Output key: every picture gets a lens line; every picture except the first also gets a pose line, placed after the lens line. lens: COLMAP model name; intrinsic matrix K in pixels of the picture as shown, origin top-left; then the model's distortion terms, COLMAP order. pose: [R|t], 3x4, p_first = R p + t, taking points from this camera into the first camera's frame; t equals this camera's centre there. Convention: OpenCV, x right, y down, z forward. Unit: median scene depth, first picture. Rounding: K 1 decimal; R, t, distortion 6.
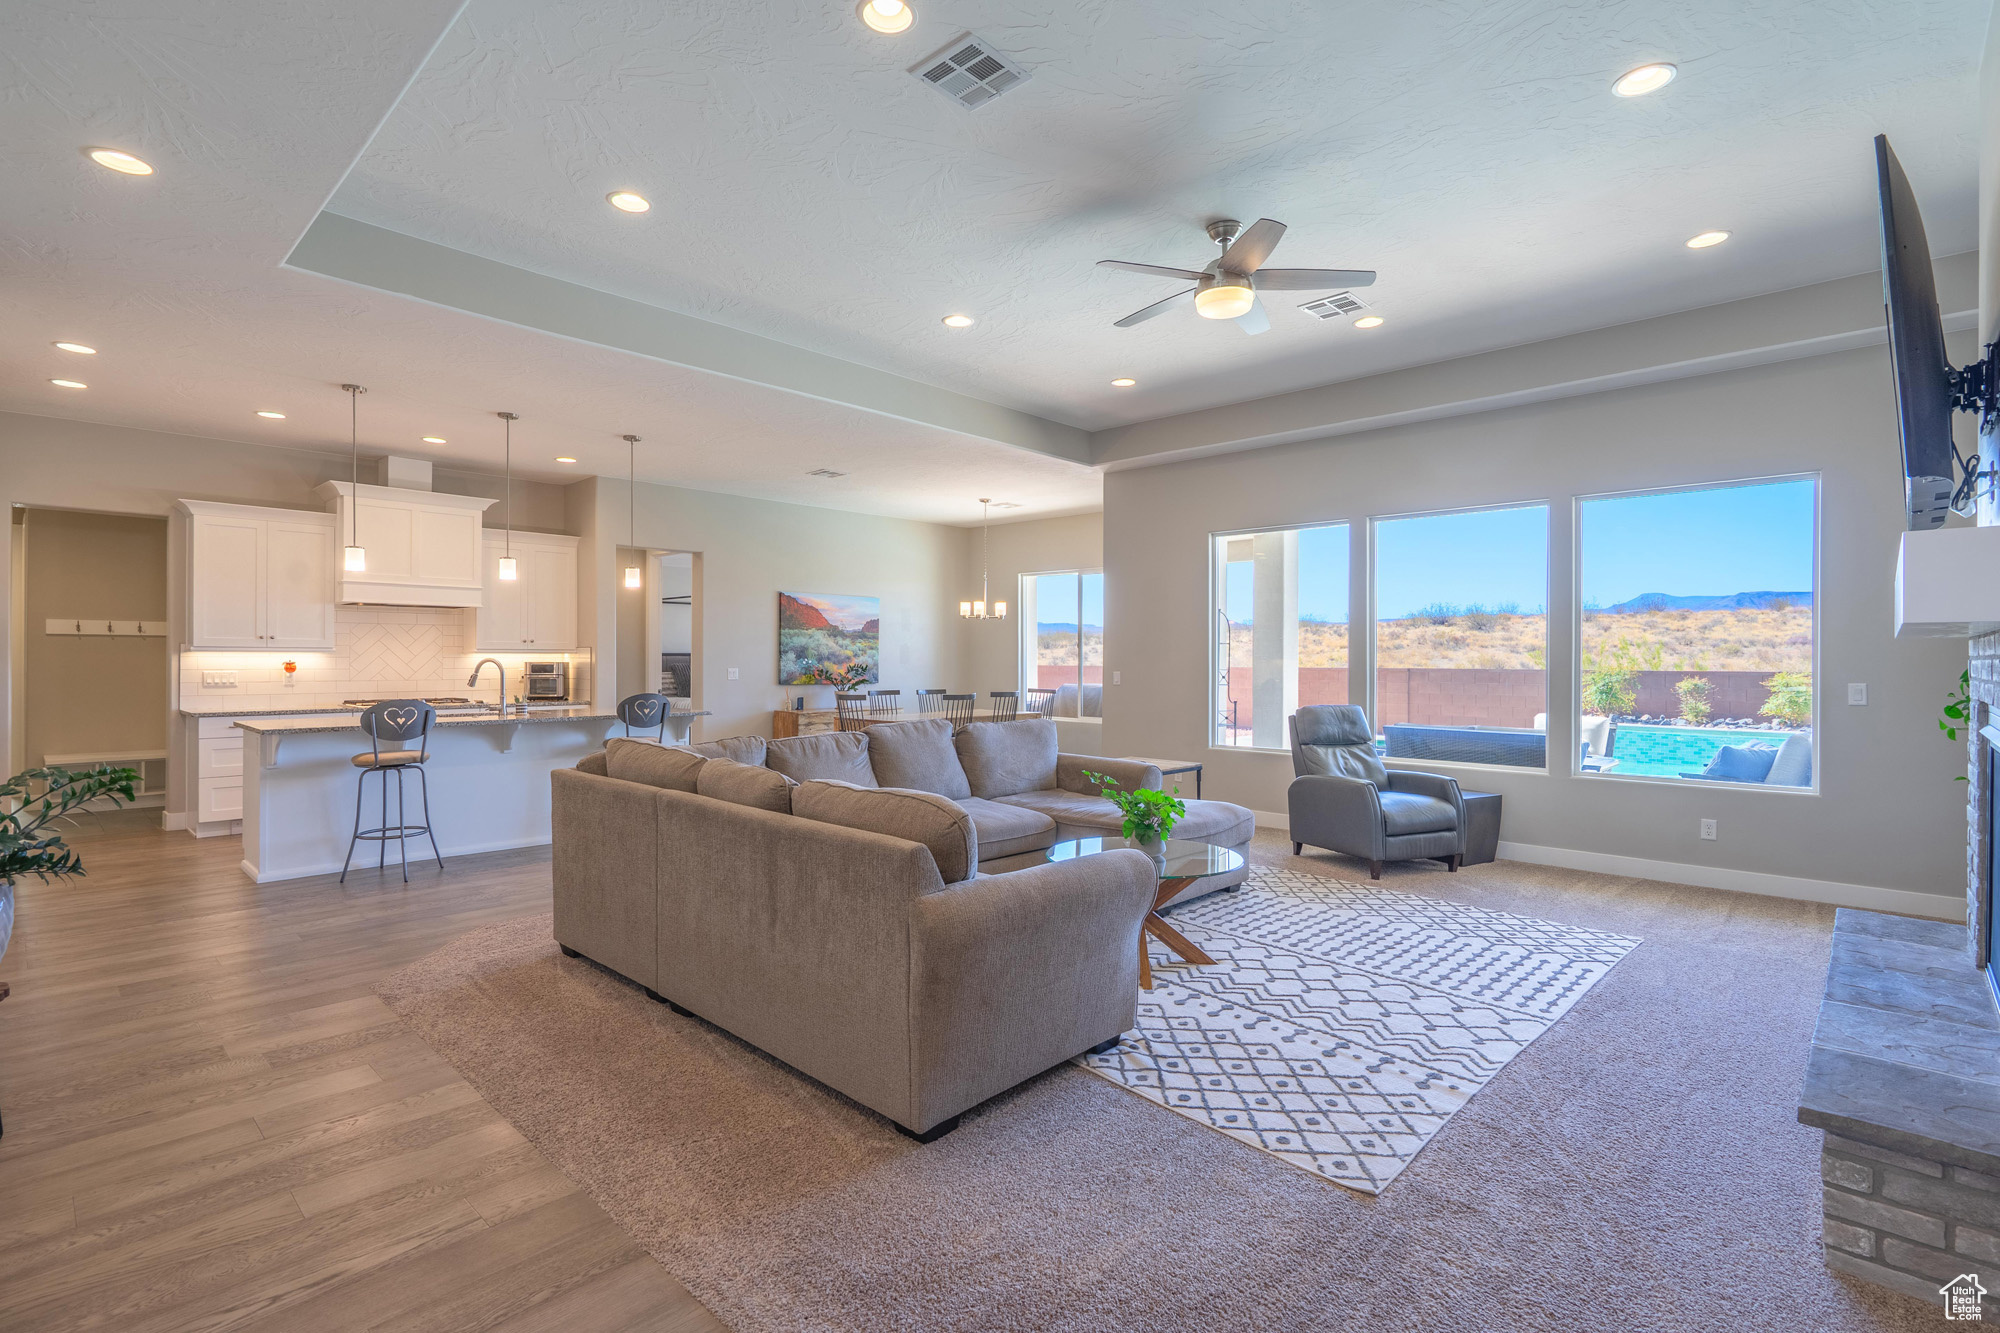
lens RADIAL K [[935.9, 0, 998.5], [0, 935.9, 659.2], [0, 0, 1]] dist [0.000117, 0.000270]
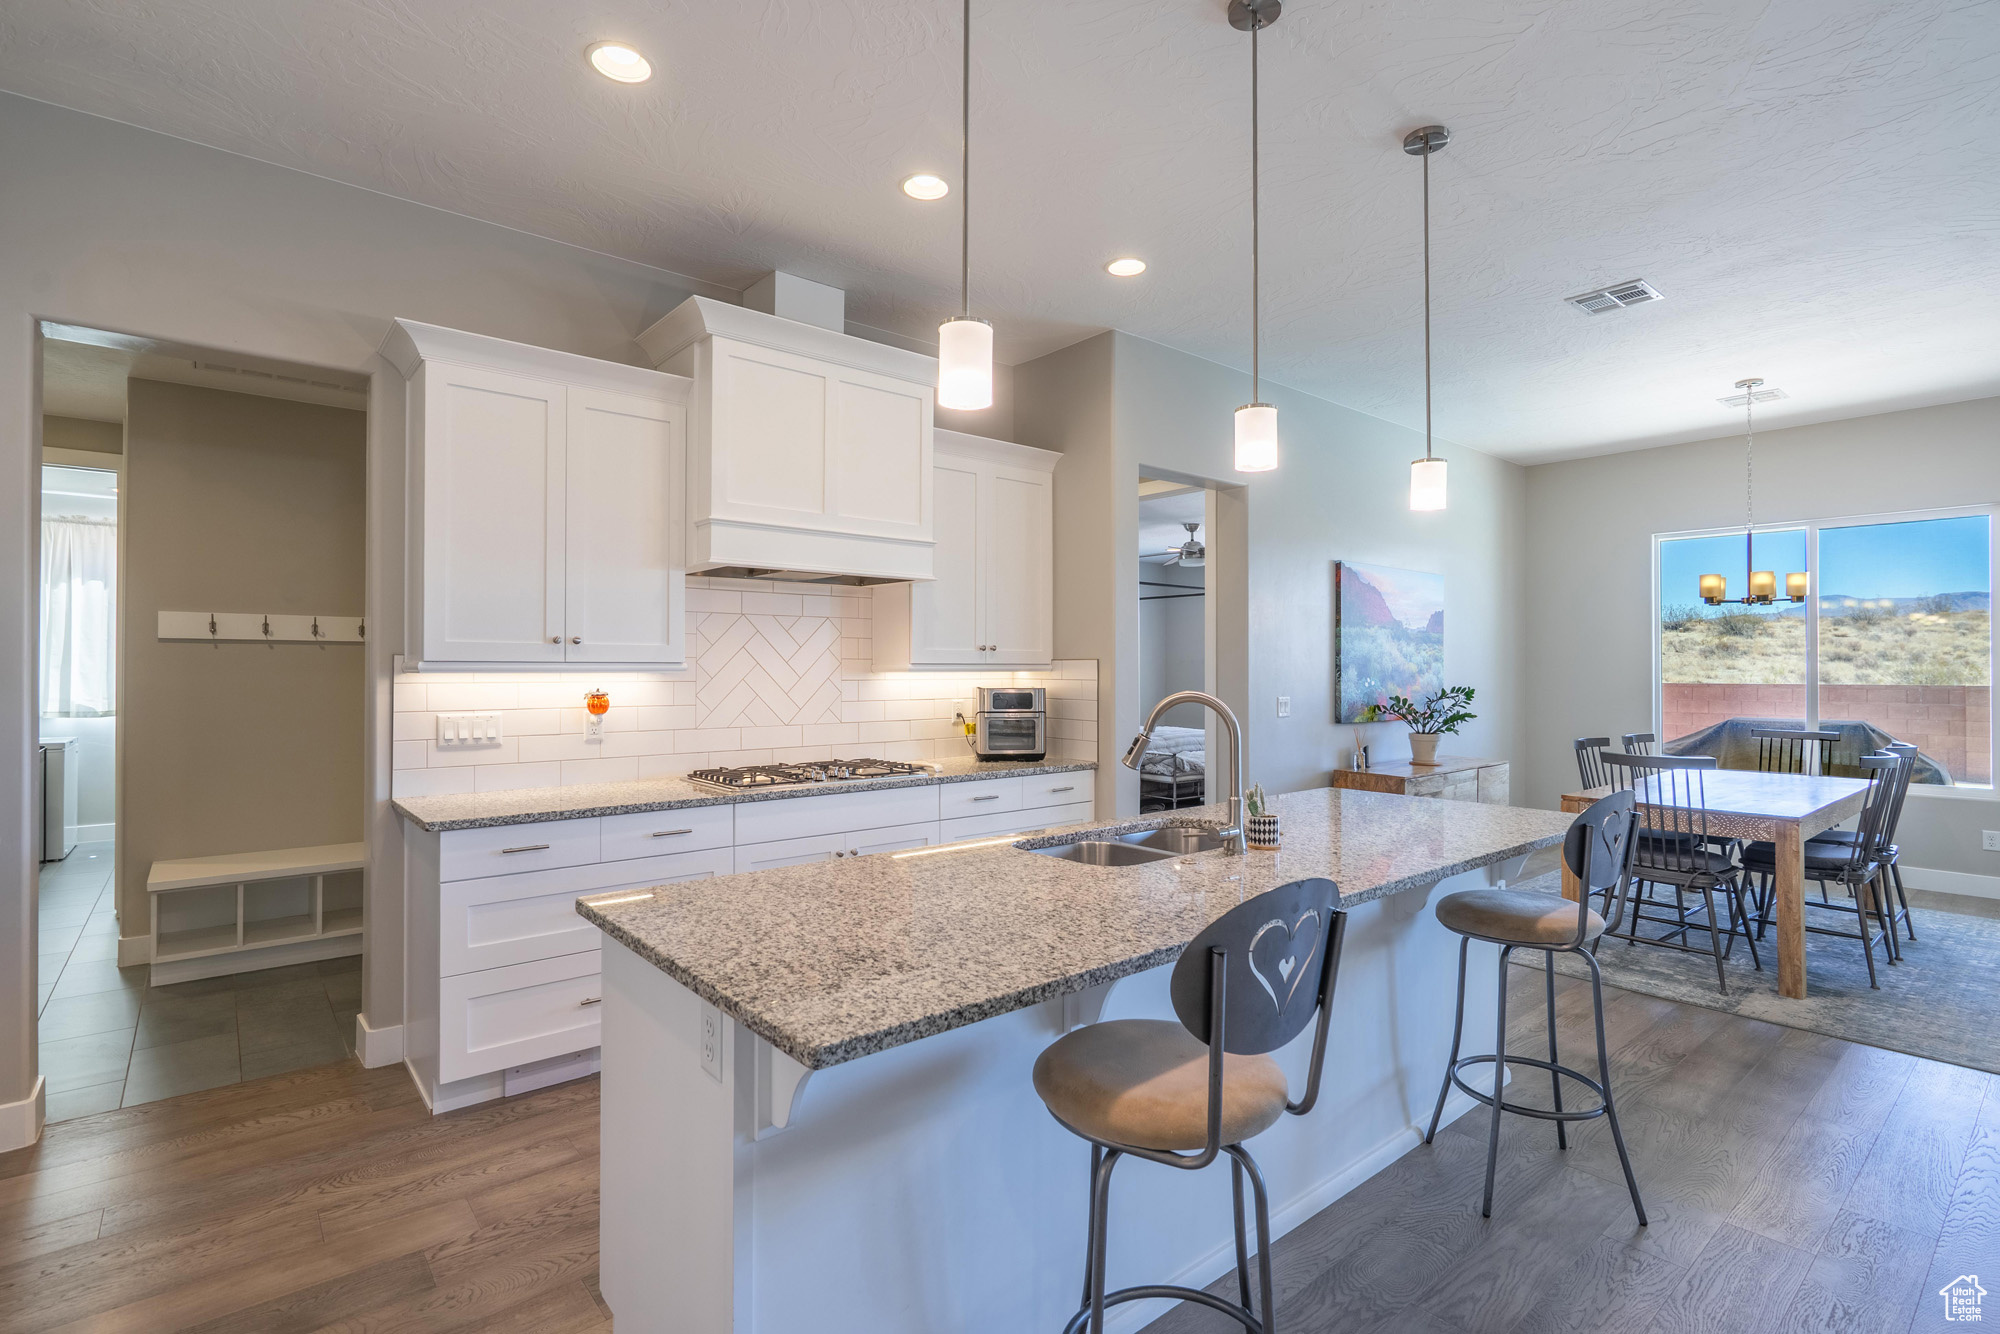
lens RADIAL K [[935.9, 0, 998.5], [0, 935.9, 659.7], [0, 0, 1]] dist [0.000117, 0.000270]
pose [[0.993321, -0.003327, -0.115333, -0.373812], [0.002143, 0.999944, -0.010384, -0.006392], [0.115361, 0.010068, 0.993273, 0.410605]]
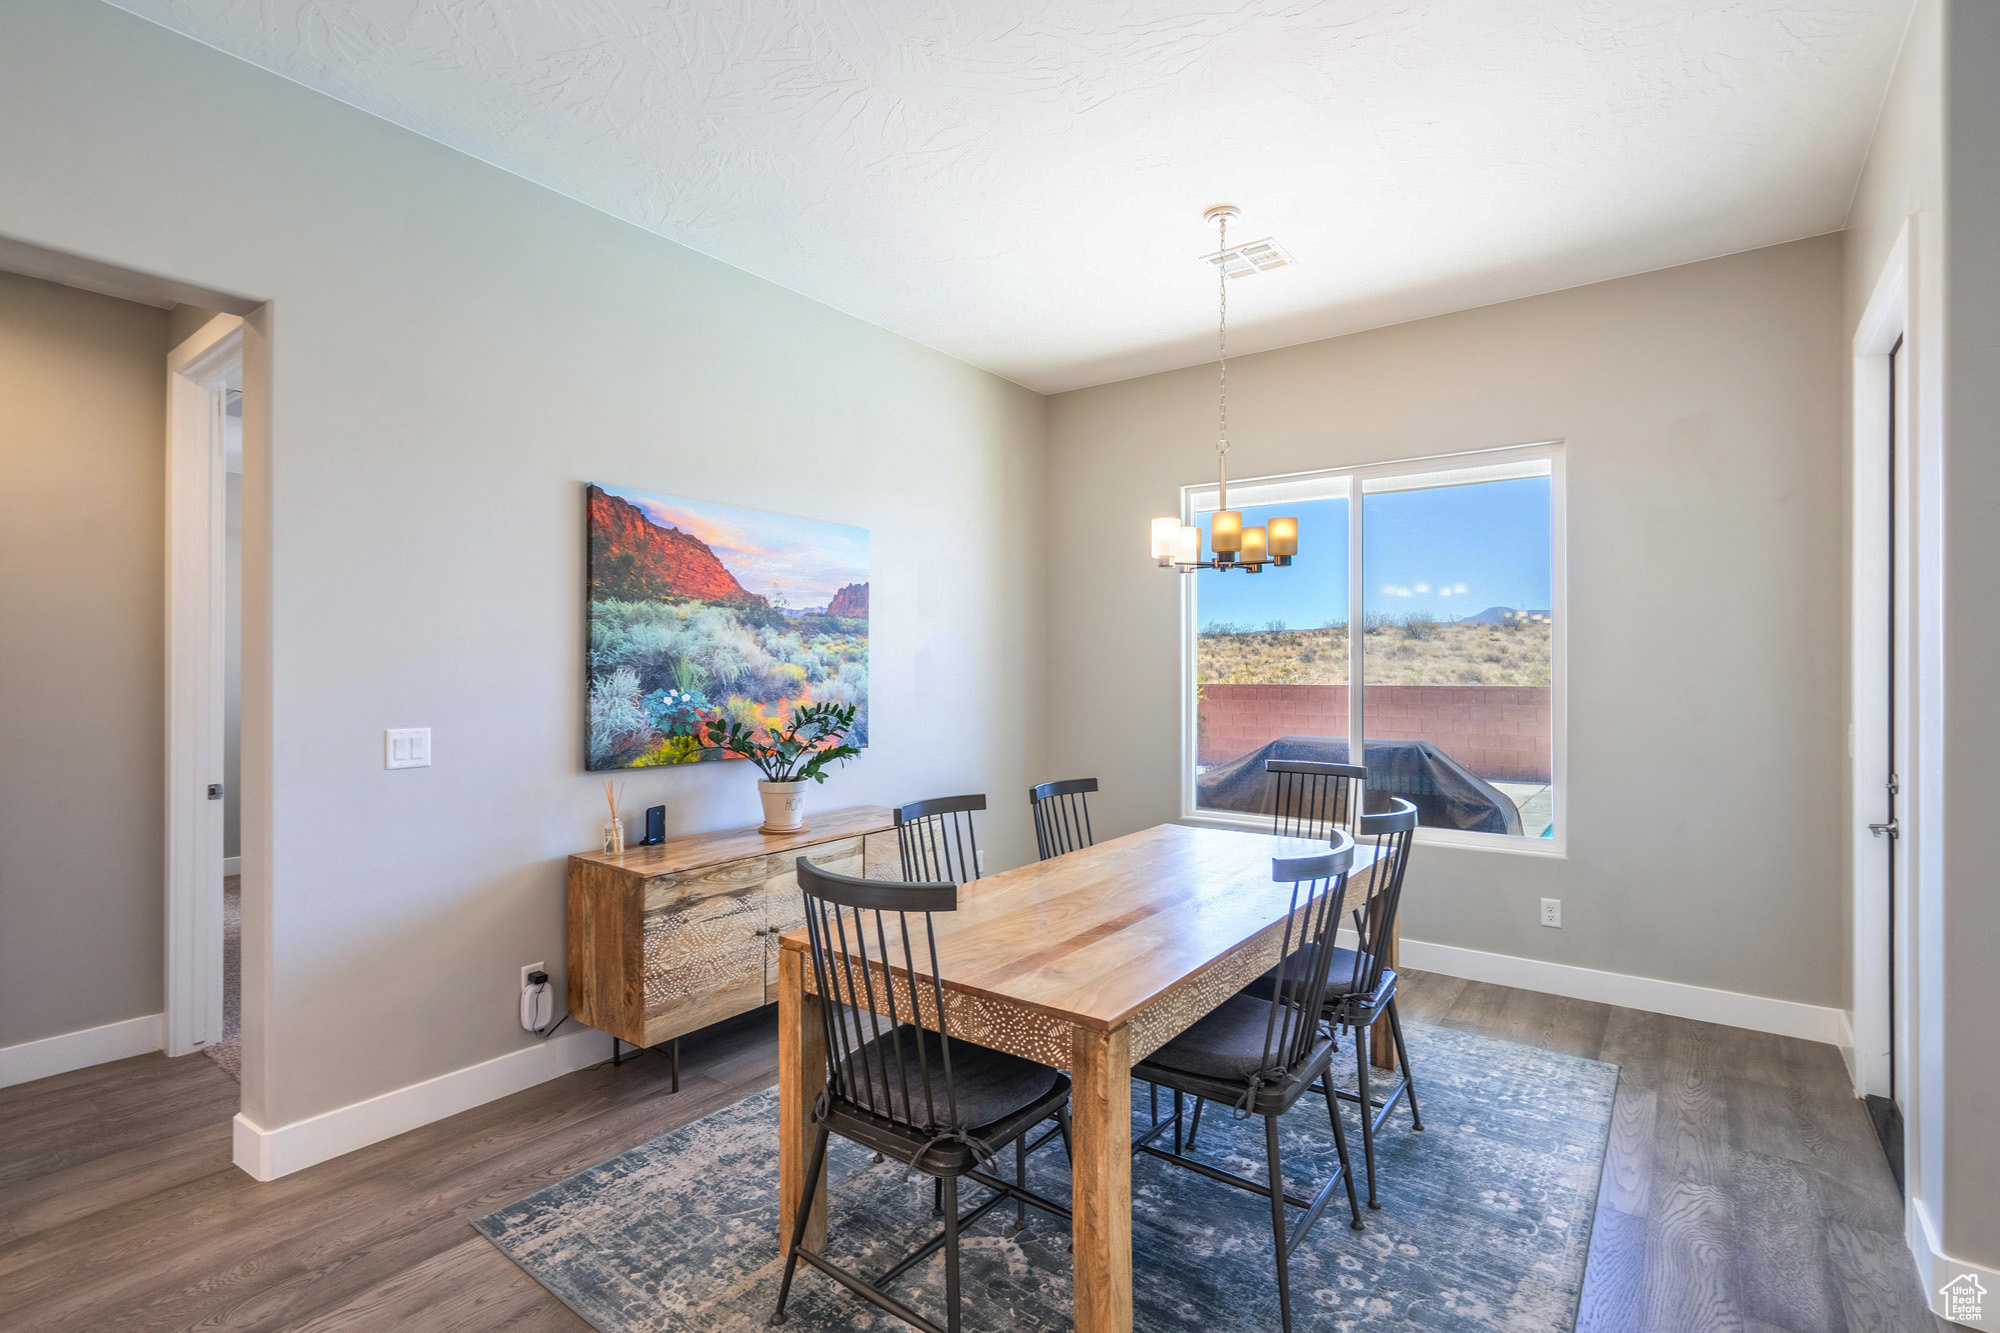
lens RADIAL K [[927.4, 0, 1000.0], [0, 927.4, 666.5], [0, 0, 1]] dist [-0.002523, -0.000109]
pose [[0.992945, -0.002063, 0.118561, -0.130921], [0.002407, 0.999993, -0.002758, -0.007824], [-0.118555, 0.003023, 0.992943, 0.668094]]
